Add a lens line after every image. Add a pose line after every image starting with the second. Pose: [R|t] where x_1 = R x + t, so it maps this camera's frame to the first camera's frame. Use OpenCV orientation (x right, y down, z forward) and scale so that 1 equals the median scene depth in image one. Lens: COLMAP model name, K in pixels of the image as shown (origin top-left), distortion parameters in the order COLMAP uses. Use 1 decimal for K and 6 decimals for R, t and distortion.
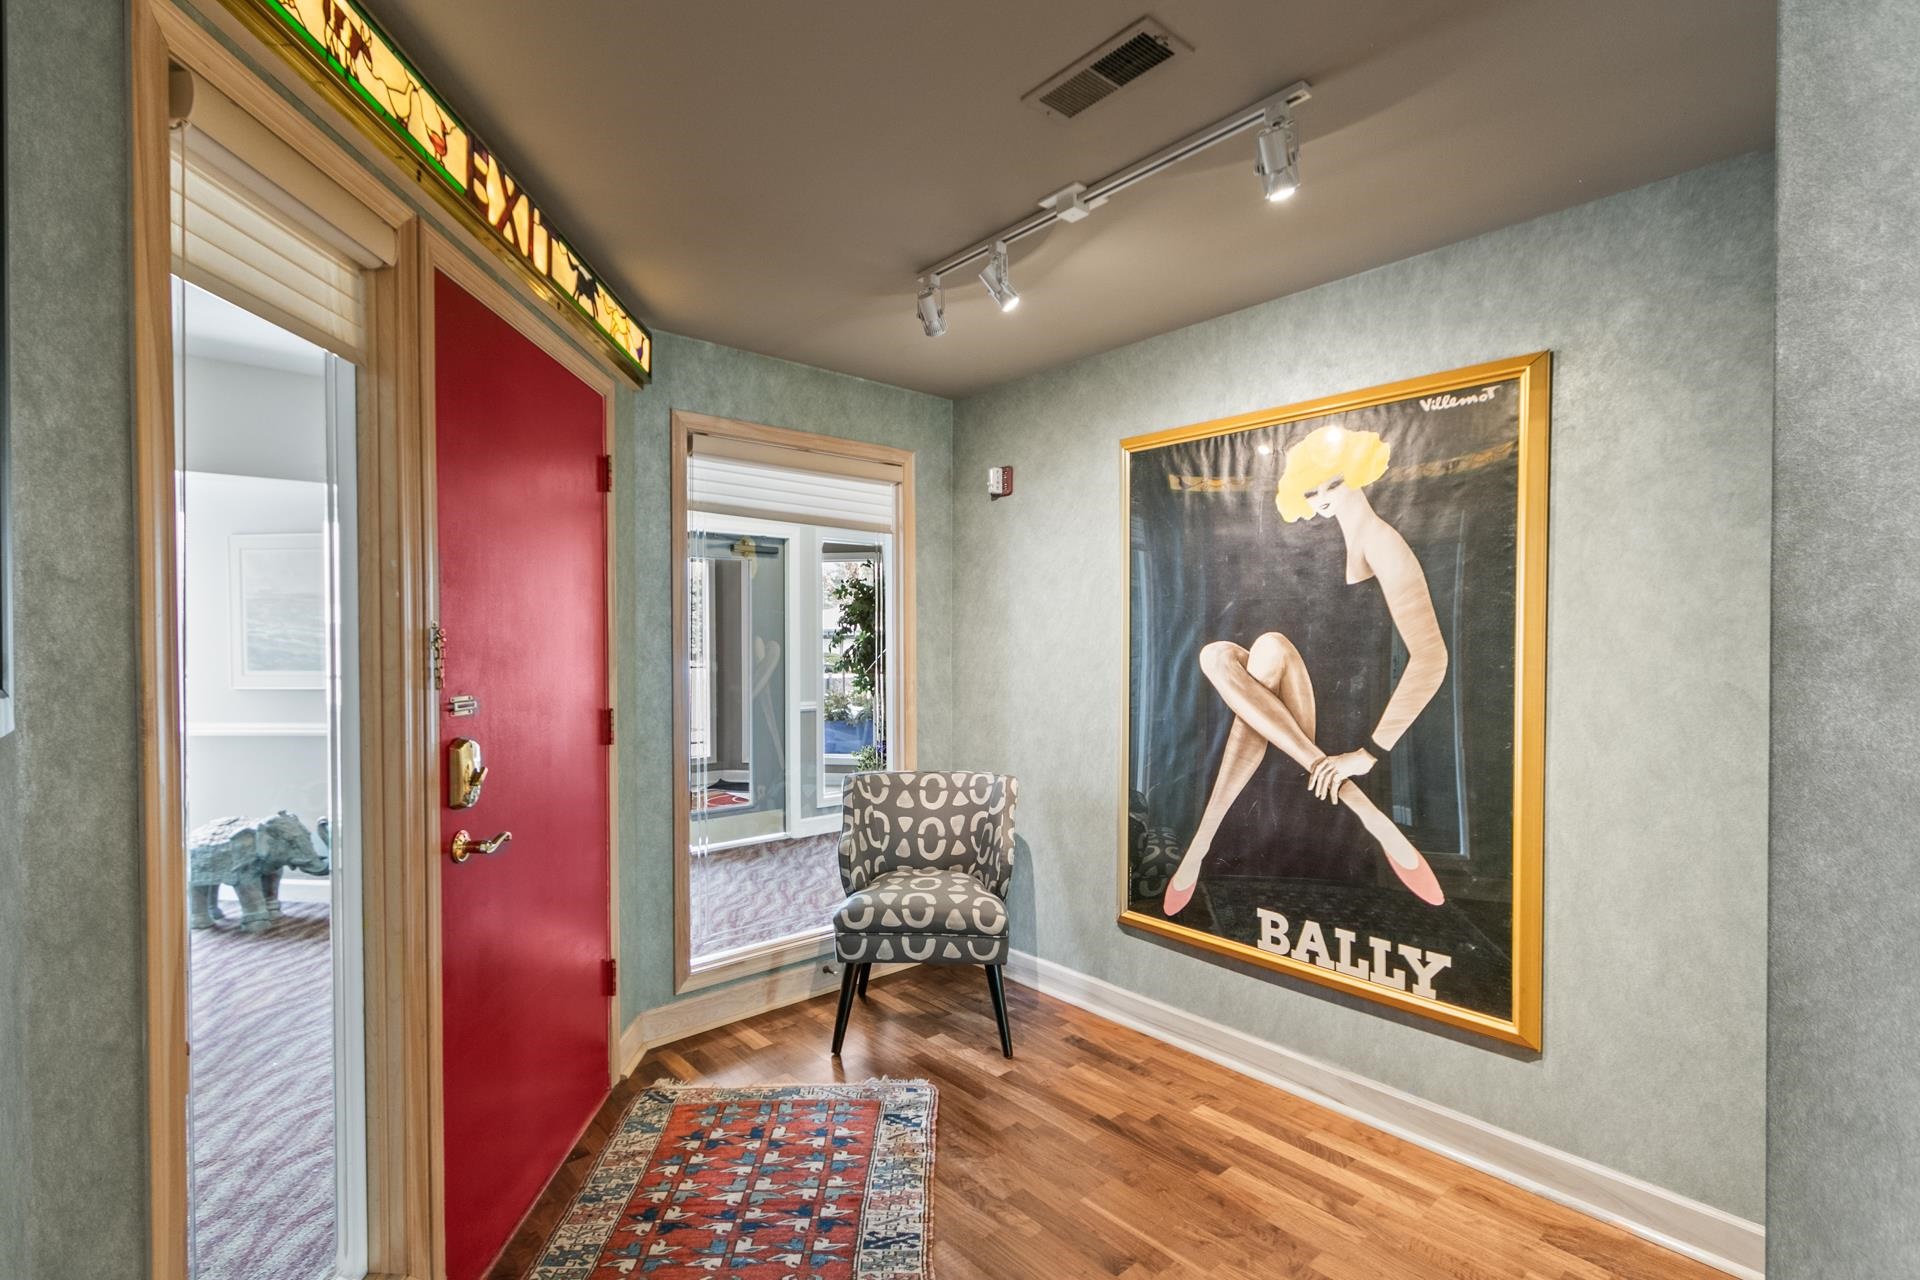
lens RADIAL K [[902.9, 0, 960.2], [0, 902.9, 645.7], [0, 0, 1]] dist [-0.001402, -0.001477]
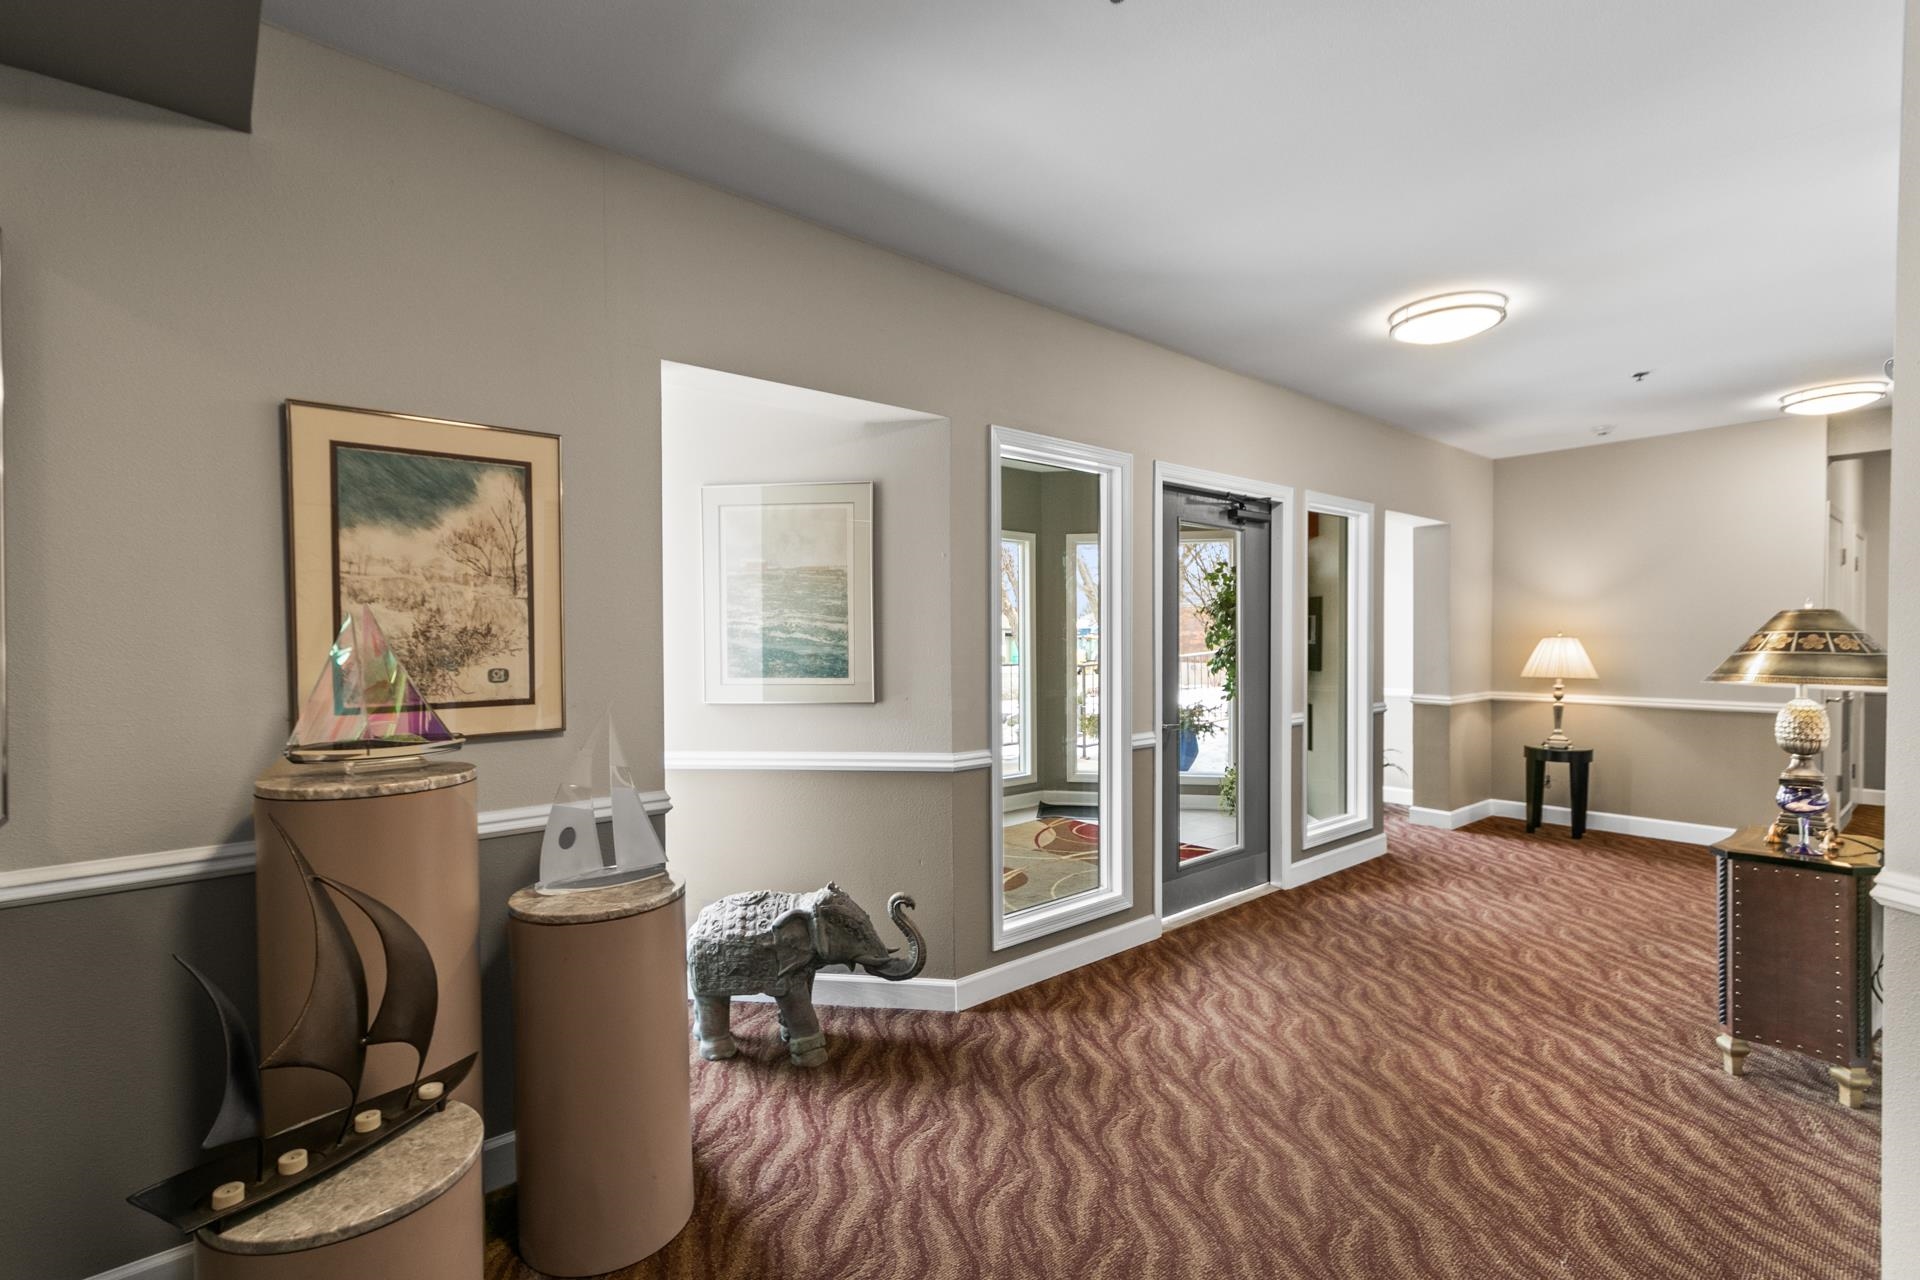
lens RADIAL K [[902.9, 0, 960.2], [0, 902.9, 645.7], [0, 0, 1]] dist [-0.001402, -0.001477]
pose [[0.999913, -0.004407, -0.012414, -0.604201], [0.004434, 0.999988, 0.002129, 0.001887], [0.012404, -0.002184, 0.999921, 0.297245]]
